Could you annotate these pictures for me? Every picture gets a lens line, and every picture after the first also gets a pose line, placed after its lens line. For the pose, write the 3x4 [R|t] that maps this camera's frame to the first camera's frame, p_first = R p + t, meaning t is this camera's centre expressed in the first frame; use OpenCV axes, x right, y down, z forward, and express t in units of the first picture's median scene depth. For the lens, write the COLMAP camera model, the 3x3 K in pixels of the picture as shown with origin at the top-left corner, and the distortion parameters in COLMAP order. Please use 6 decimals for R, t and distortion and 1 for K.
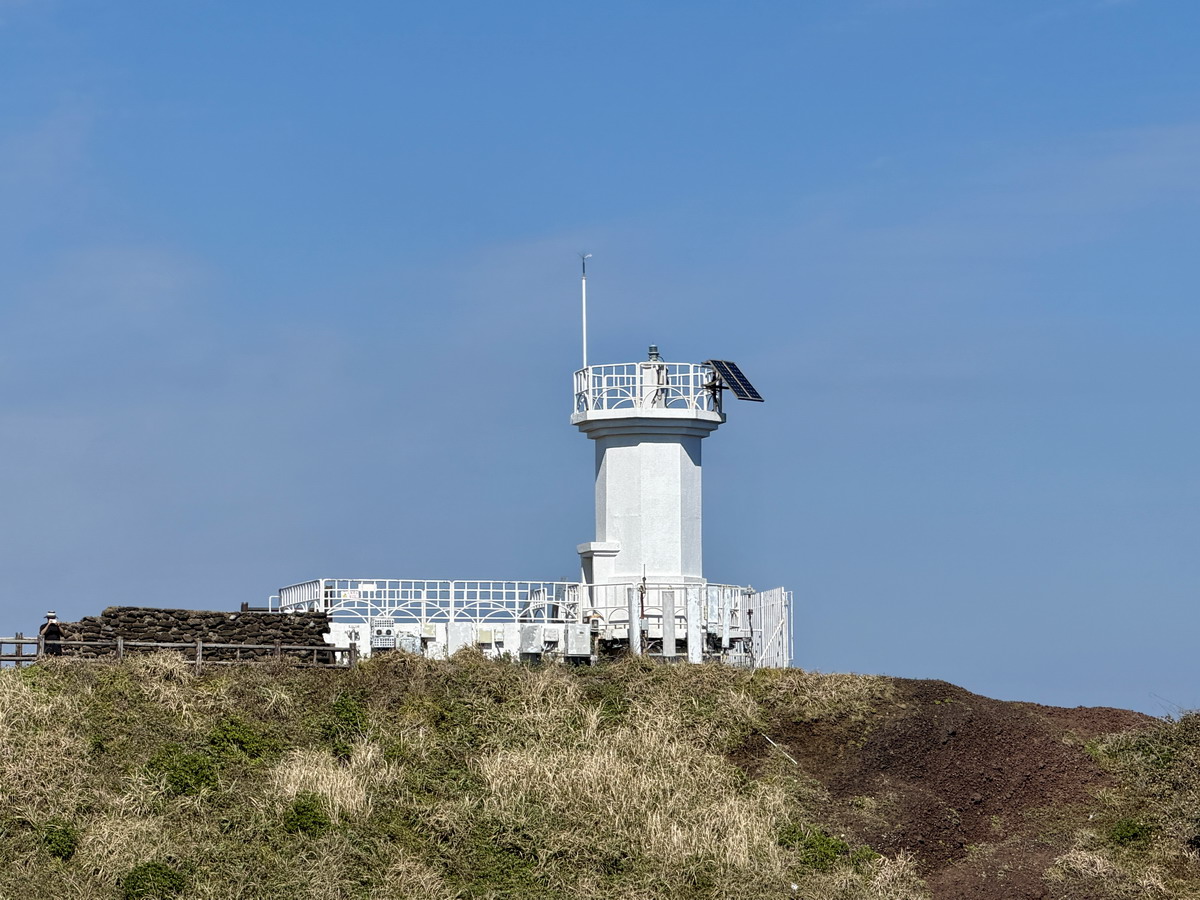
lens RADIAL K [[5510.6, 0, 600.1], [0, 5510.6, 450.2], [0, 0, 1]] dist [0.305721, 0.000000]
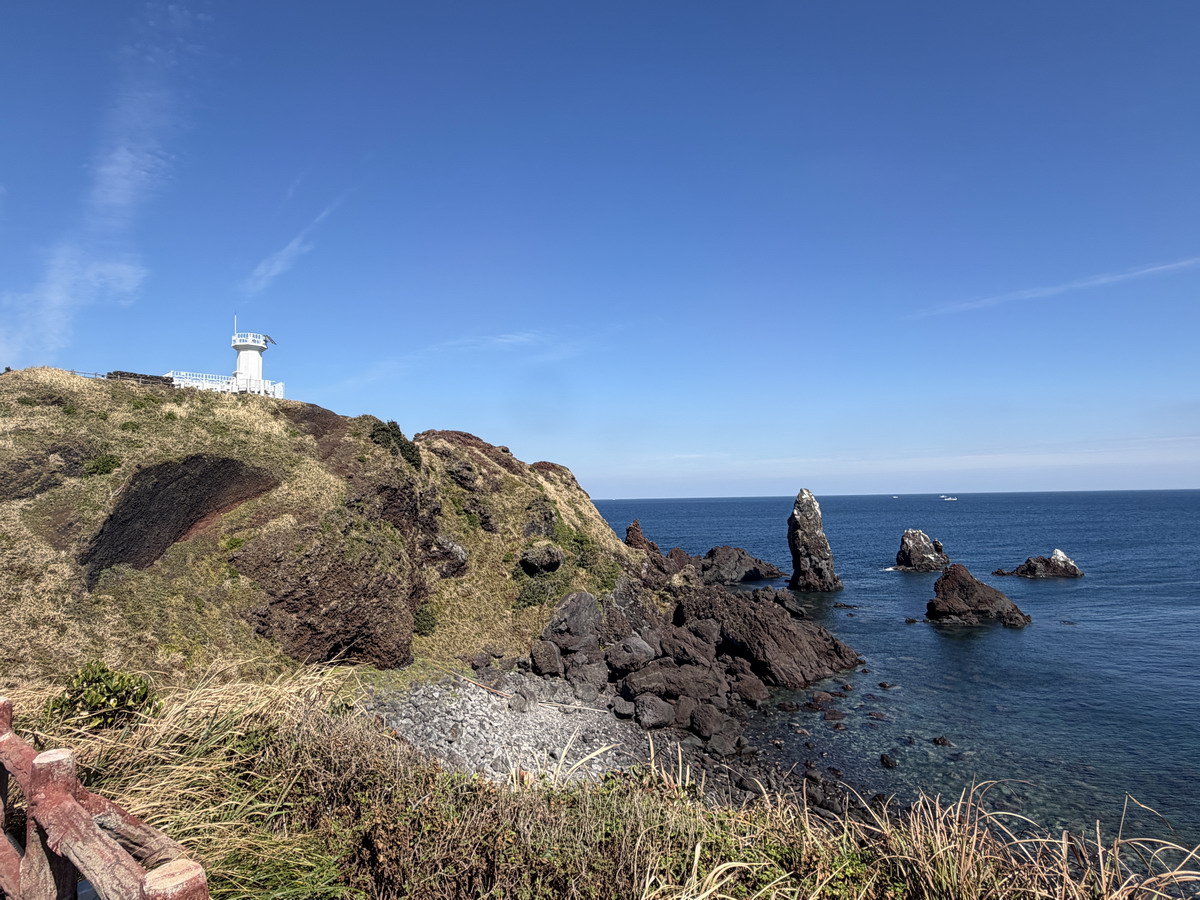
lens RADIAL K [[726.9, 0, 601.8], [0, 726.9, 441.4], [0, 0, 1]] dist [-0.005596, -0.005982]
pose [[0.864132, 0.019842, 0.502874, -0.043746], [-0.021428, 0.999767, -0.002626, 0.074475], [-0.502809, -0.008507, 0.864356, 0.328046]]
